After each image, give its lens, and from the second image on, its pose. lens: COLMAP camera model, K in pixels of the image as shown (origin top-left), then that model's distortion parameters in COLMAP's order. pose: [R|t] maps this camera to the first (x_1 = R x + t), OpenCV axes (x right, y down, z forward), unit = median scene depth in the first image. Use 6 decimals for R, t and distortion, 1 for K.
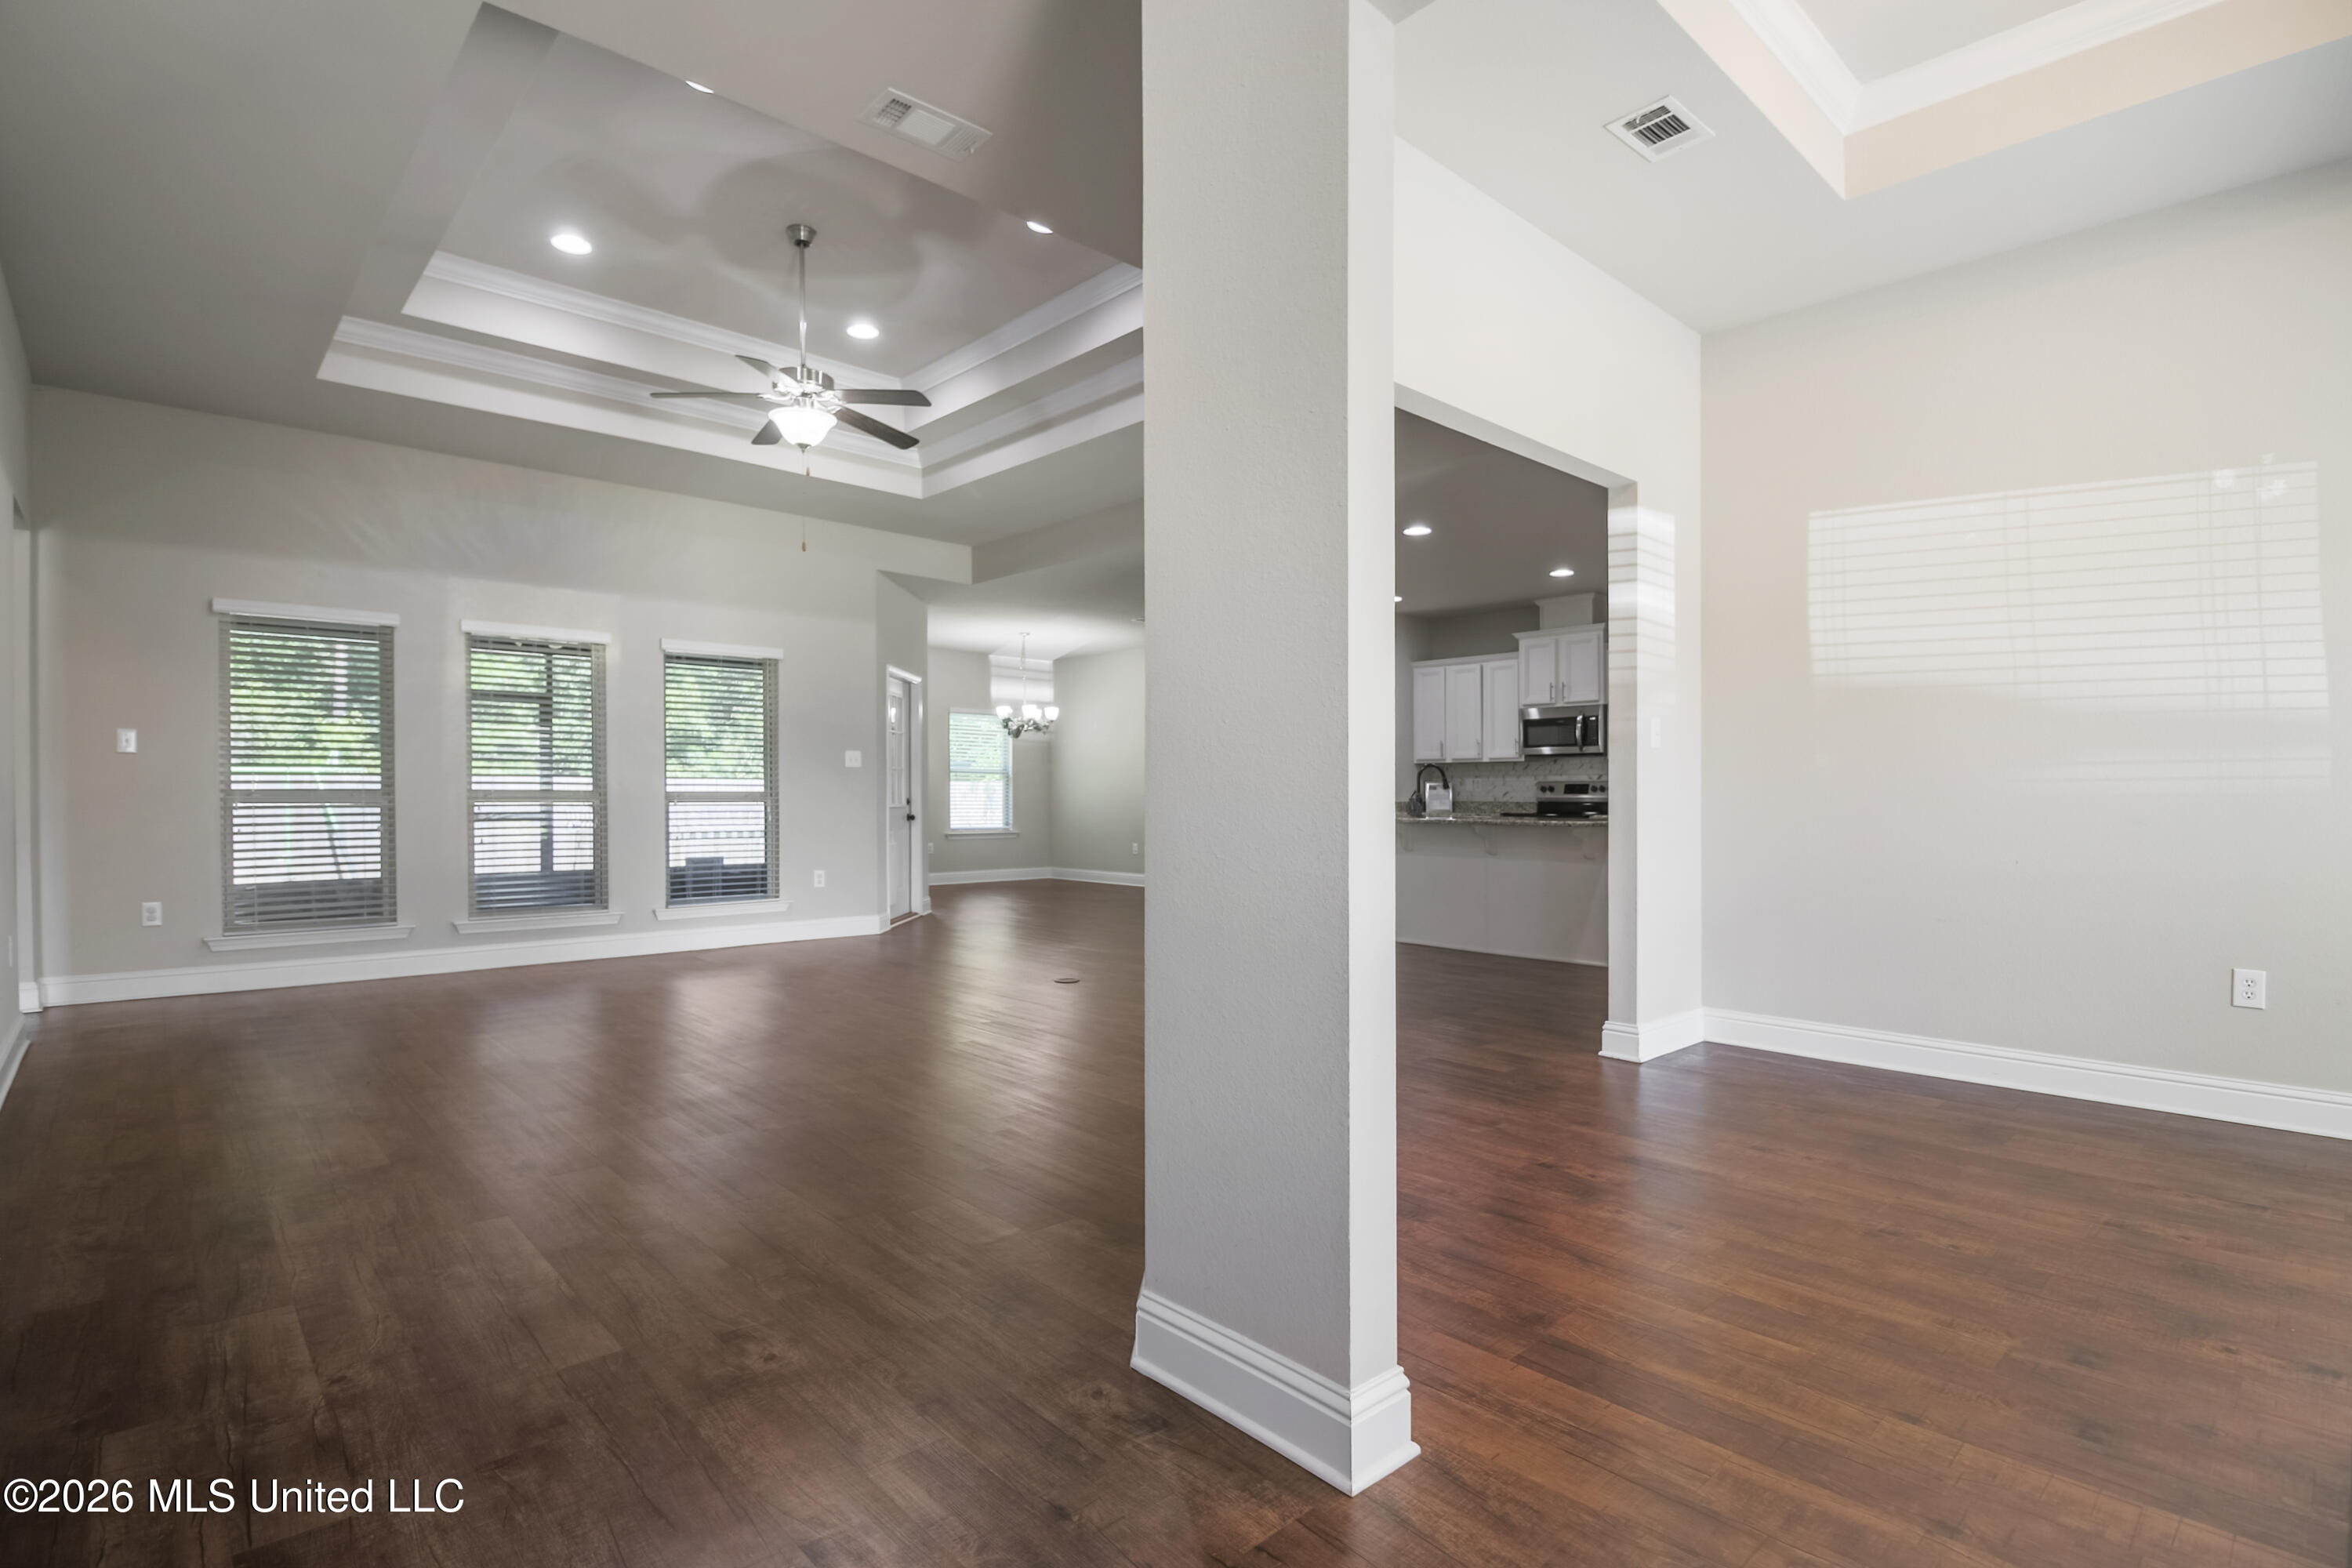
lens RADIAL K [[1125.6, 0, 1170.8], [0, 1125.6, 810.4], [0, 0, 1]] dist [0.003165, -0.013738]
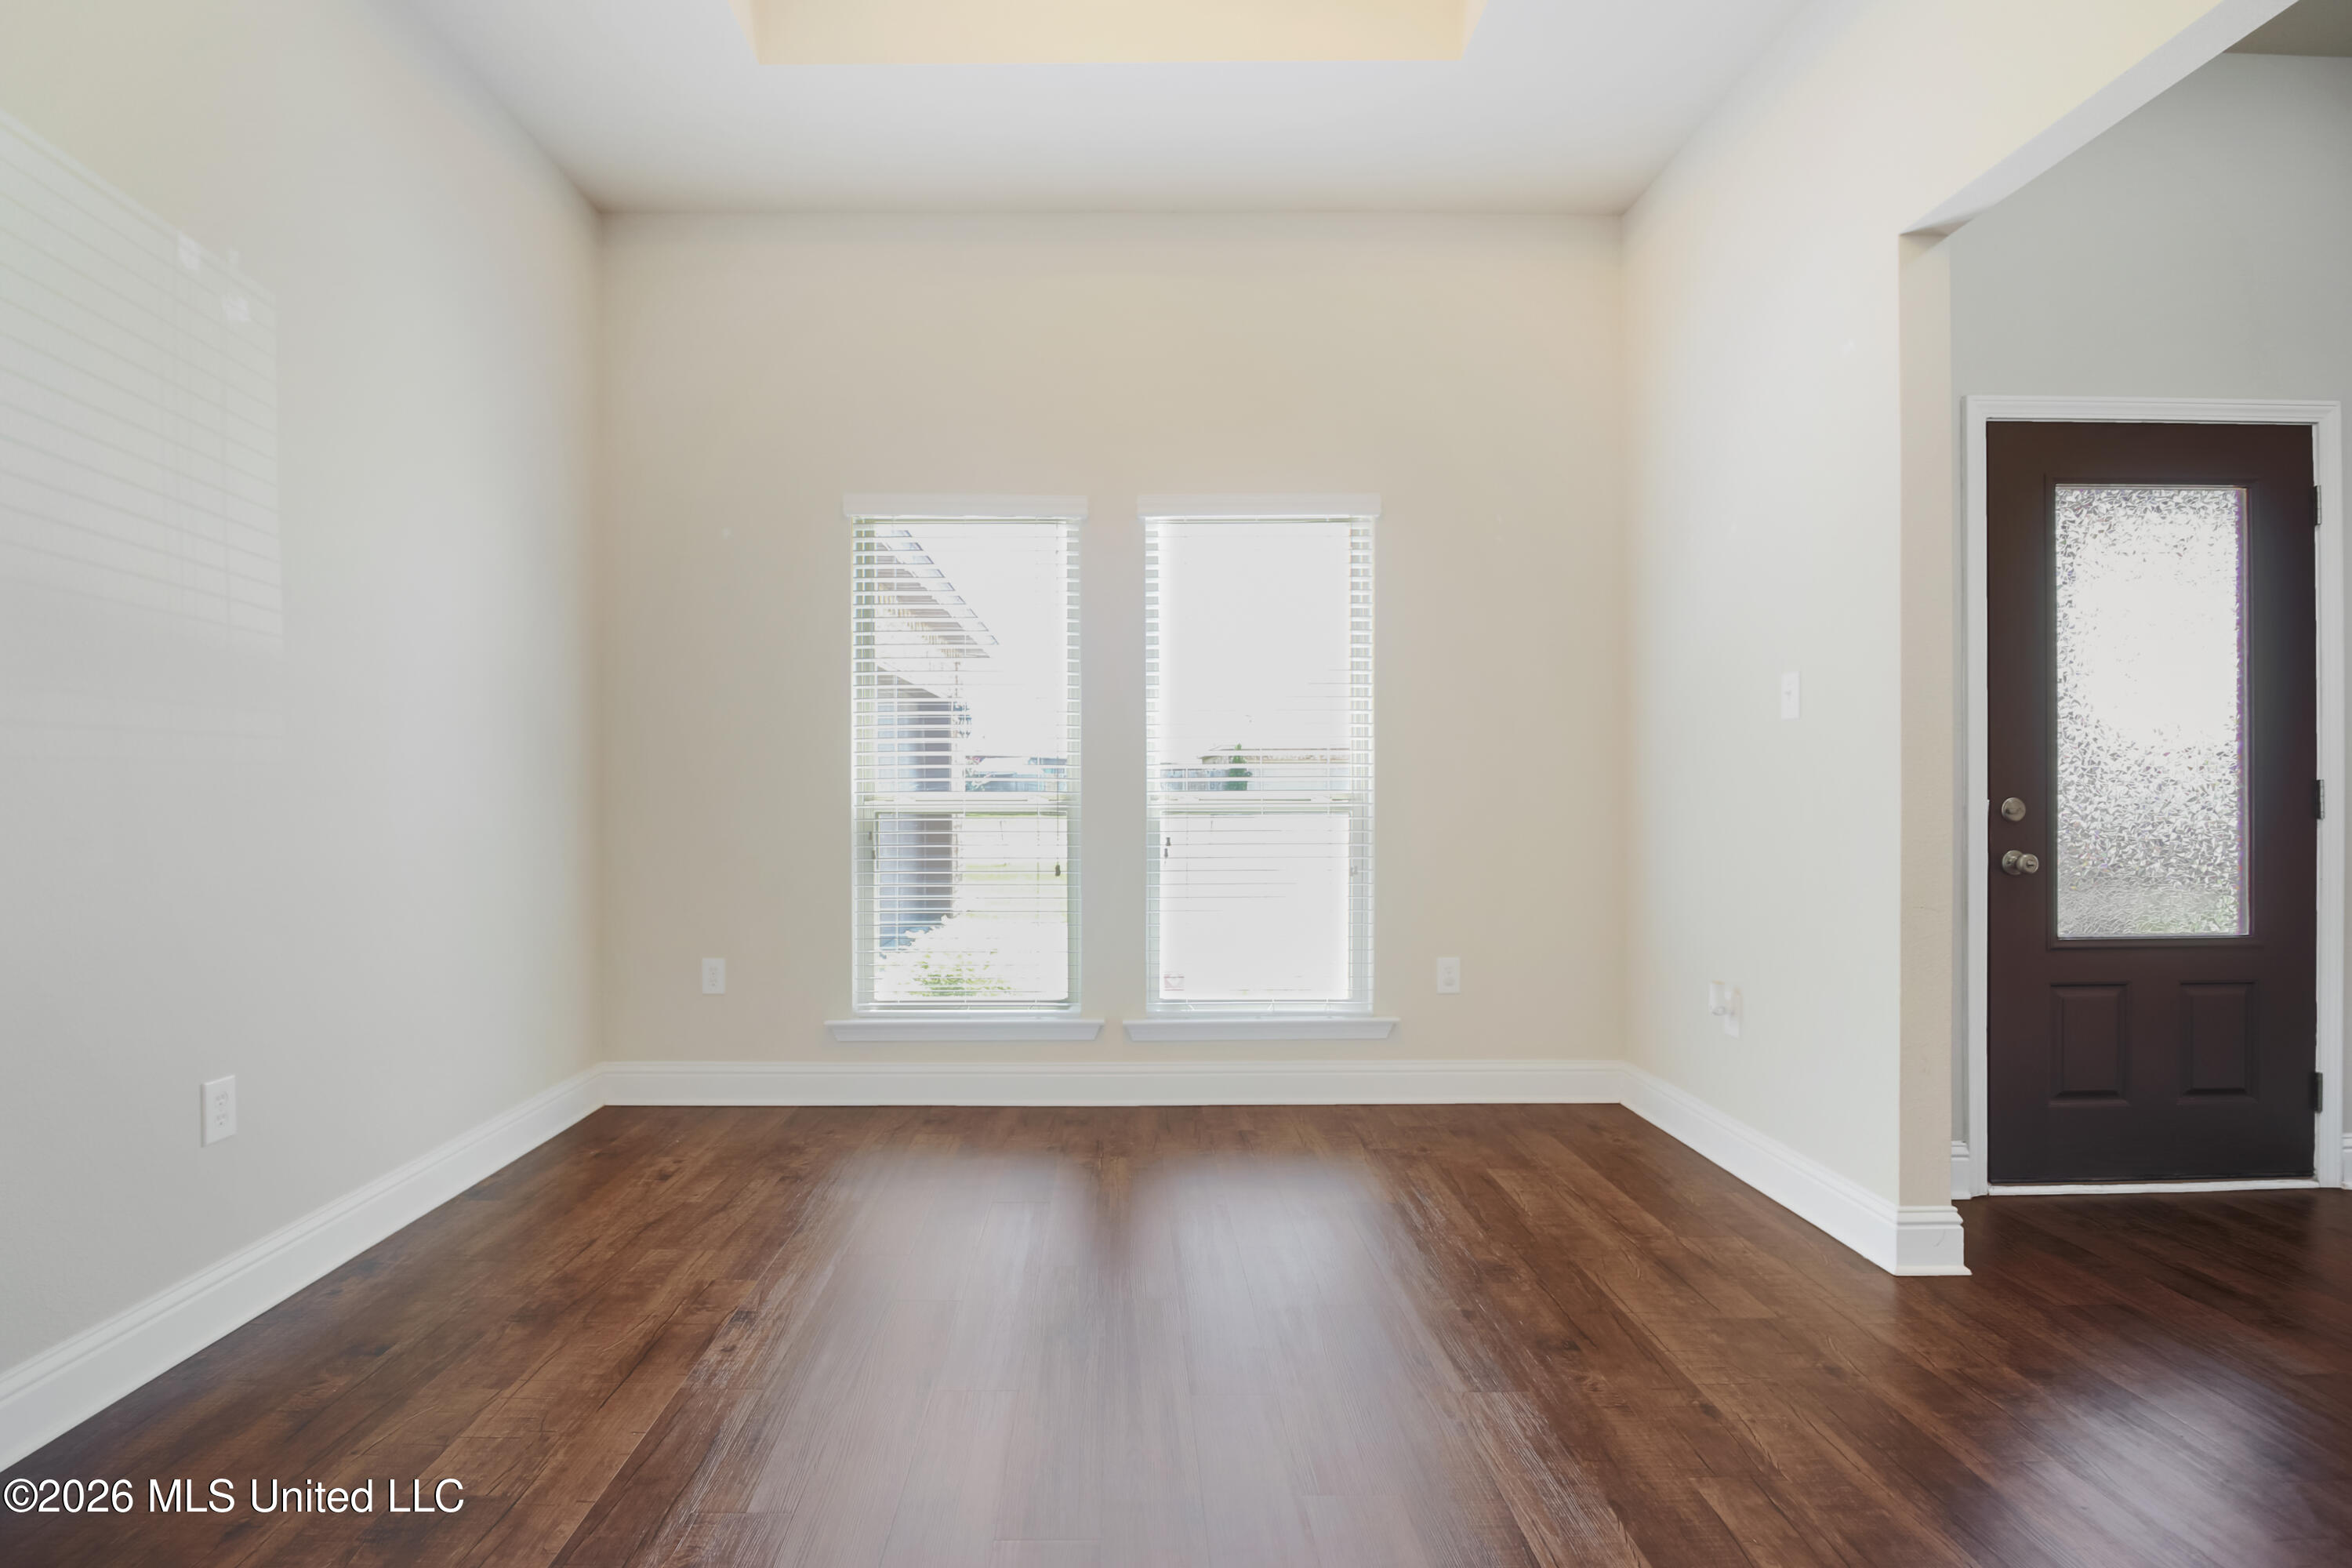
lens RADIAL K [[1091.9, 0, 1135.8], [0, 1091.9, 780.8], [0, 0, 1]] dist [-0.001448, -0.014608]
pose [[-0.734668, 0.005258, 0.678406, 0.109749], [0.008932, 0.999958, 0.001923, -0.008854], [-0.678368, 0.007473, -0.734685, 0.605836]]
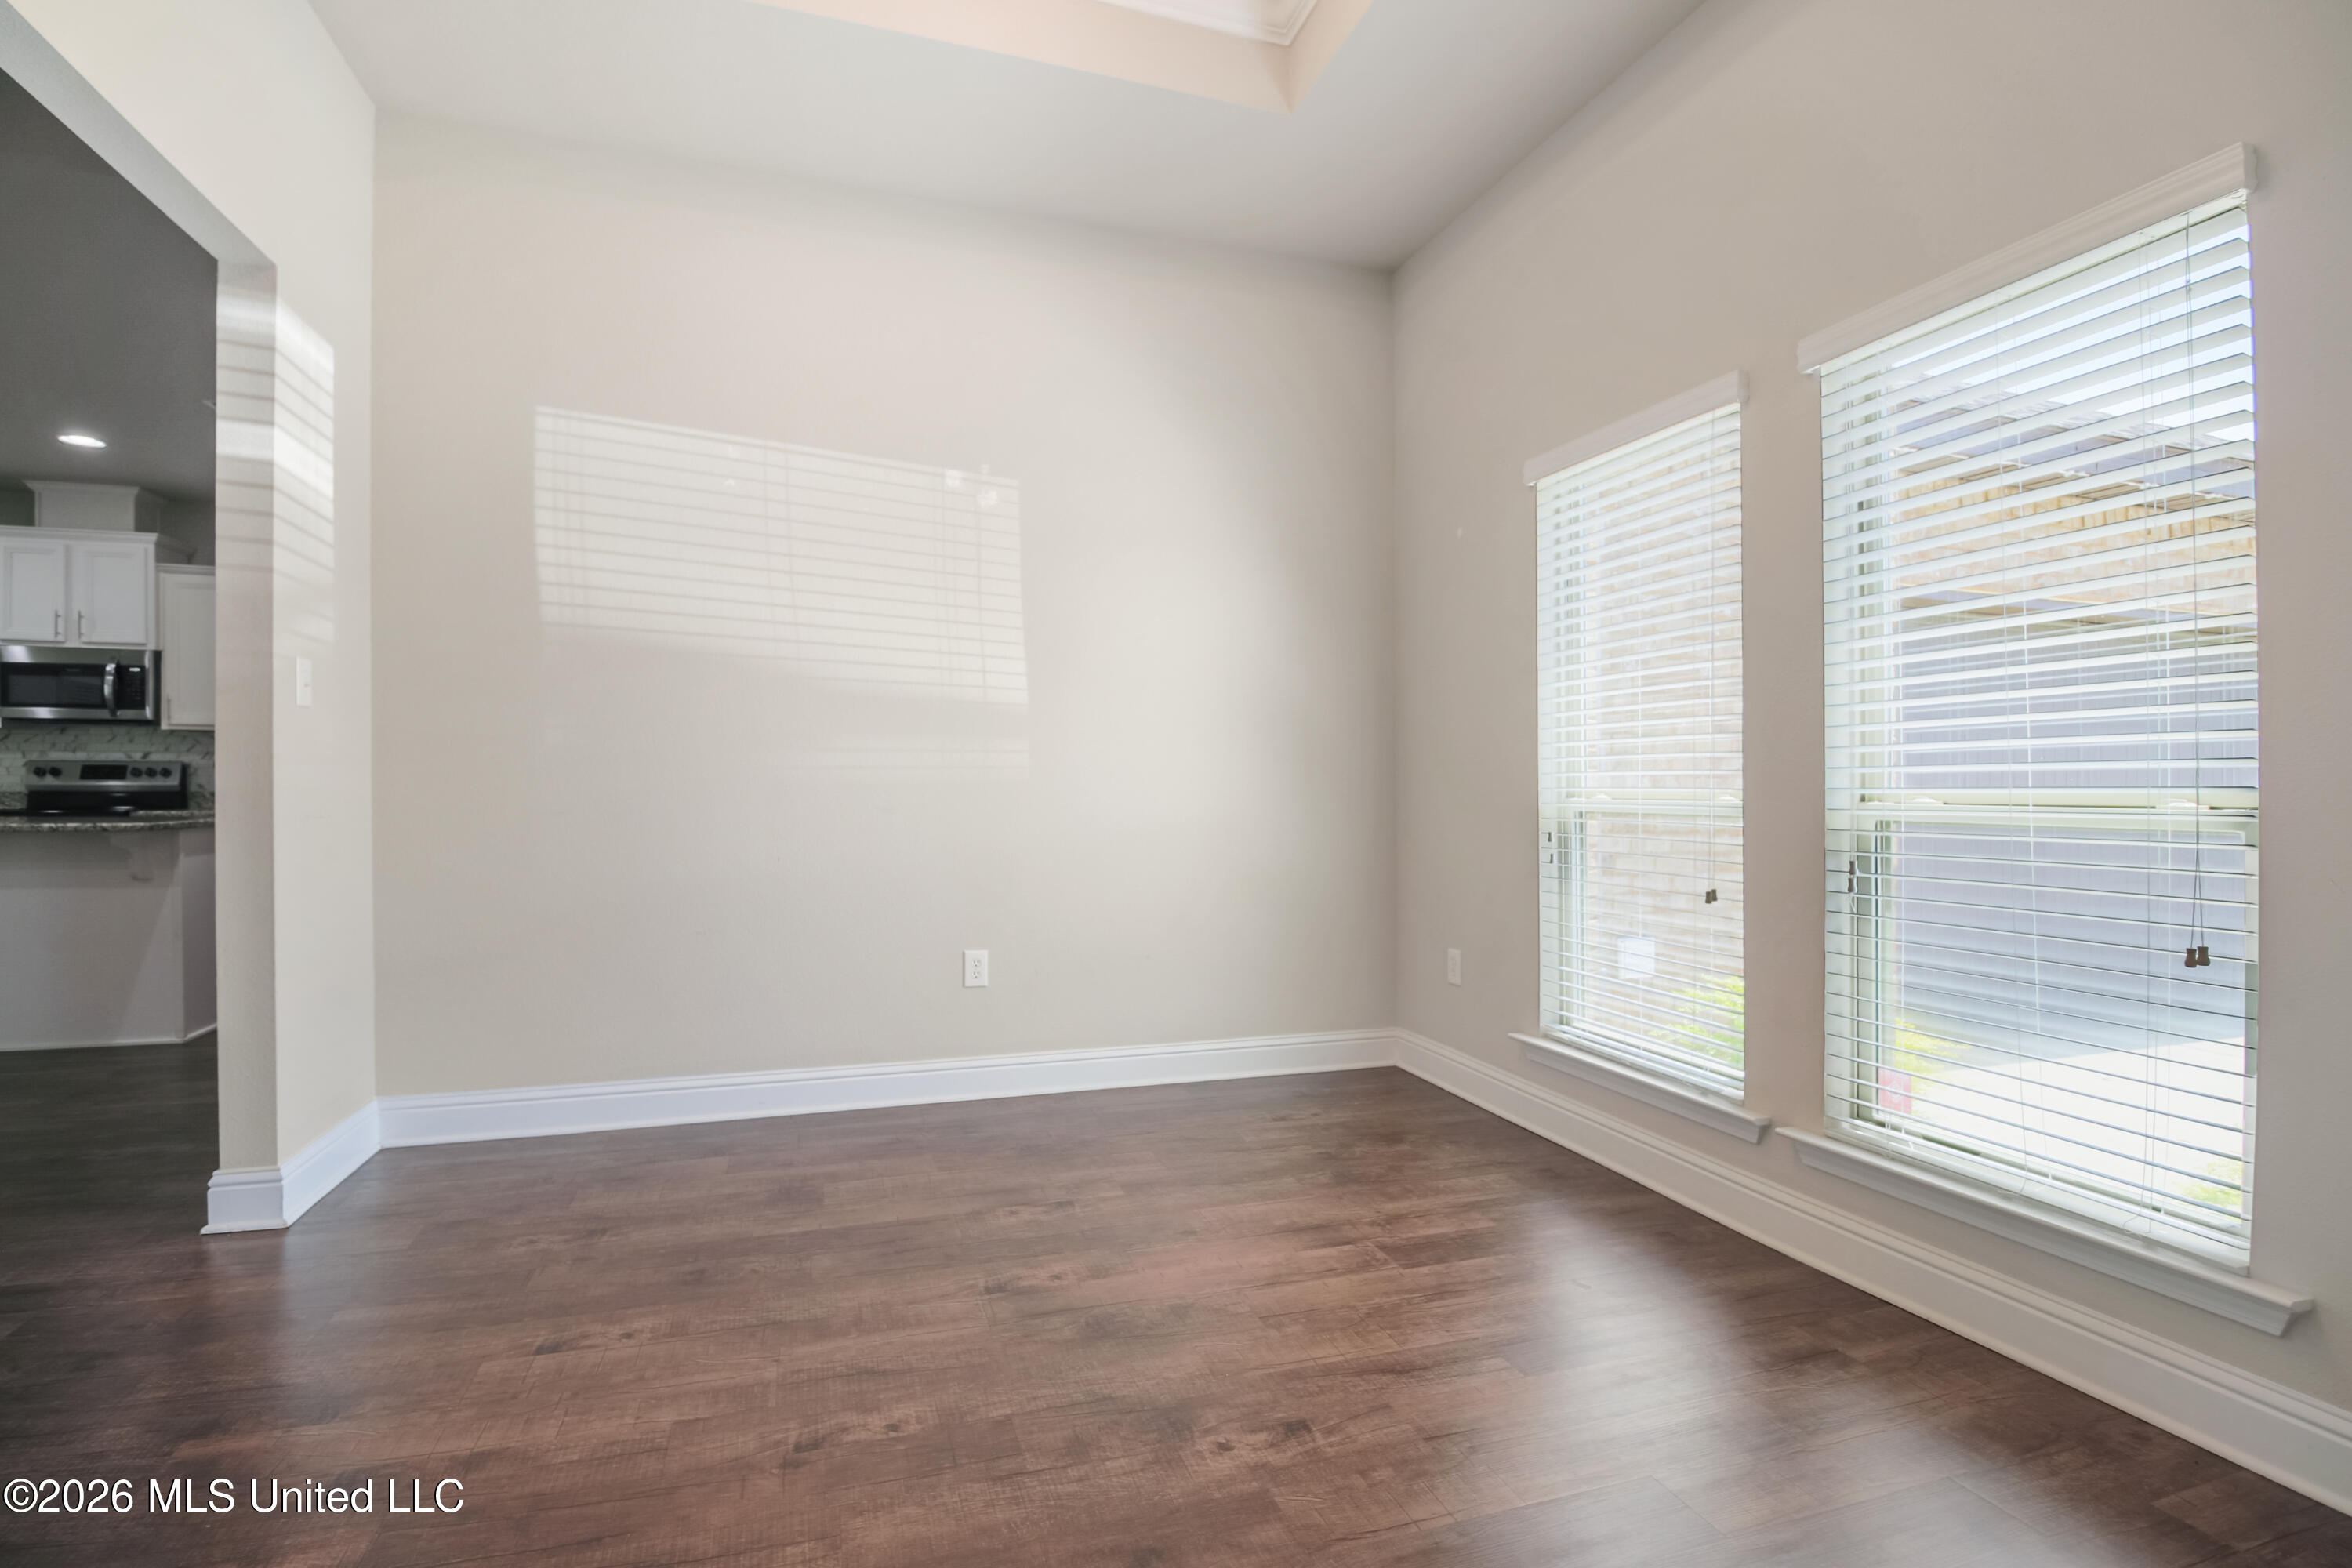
lens RADIAL K [[1096.2, 0, 1171.8], [0, 1096.2, 782.3], [0, 0, 1]] dist [-0.000445, -0.012046]
pose [[0.419847, 0.004772, 0.907582, 0.059948], [0.008649, 0.999920, -0.009259, -0.002242], [-0.907554, 0.011737, 0.419772, 0.219417]]
